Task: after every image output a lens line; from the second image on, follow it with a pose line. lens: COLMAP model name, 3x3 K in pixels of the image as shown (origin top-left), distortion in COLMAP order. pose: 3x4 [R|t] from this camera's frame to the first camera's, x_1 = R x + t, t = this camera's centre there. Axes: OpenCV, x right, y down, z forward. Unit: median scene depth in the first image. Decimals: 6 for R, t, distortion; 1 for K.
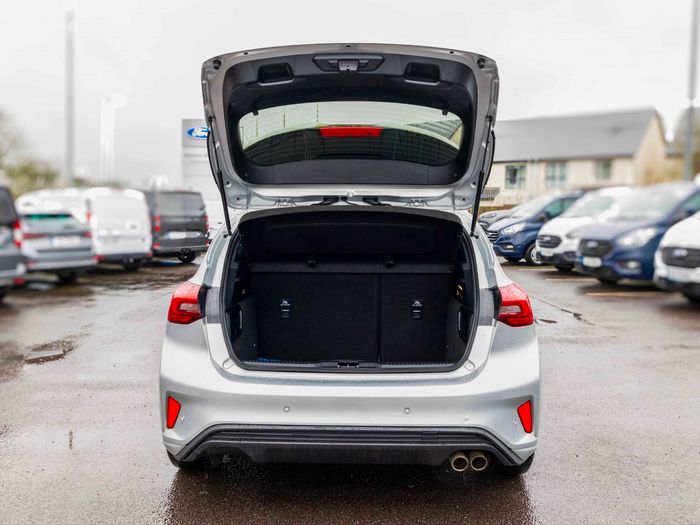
lens RADIAL K [[613.5, 0, 337.5], [0, 613.5, 257.8], [0, 0, 1]] dist [0.011070, -0.007123]
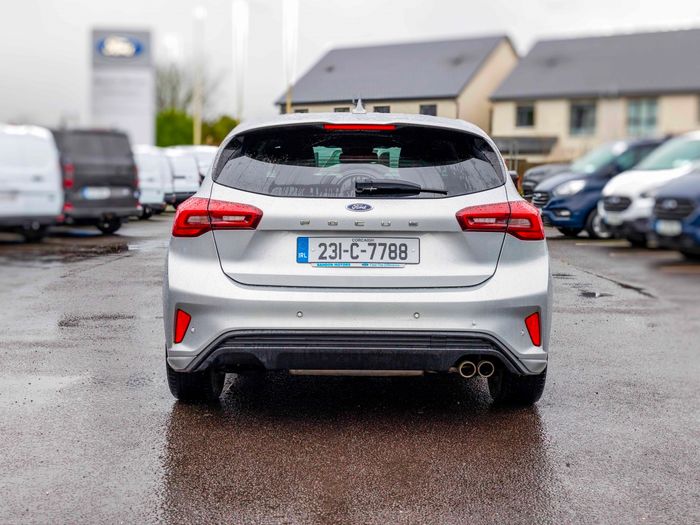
lens RADIAL K [[935.7, 0, 352.2], [0, 935.7, 266.7], [0, 0, 1]] dist [0.016330, 0.000000]
pose [[0.999259, 0.002291, 0.038426, -0.019326], [-0.003249, 0.999685, 0.024905, 0.044493], [-0.038357, -0.025011, 0.998951, -0.196295]]
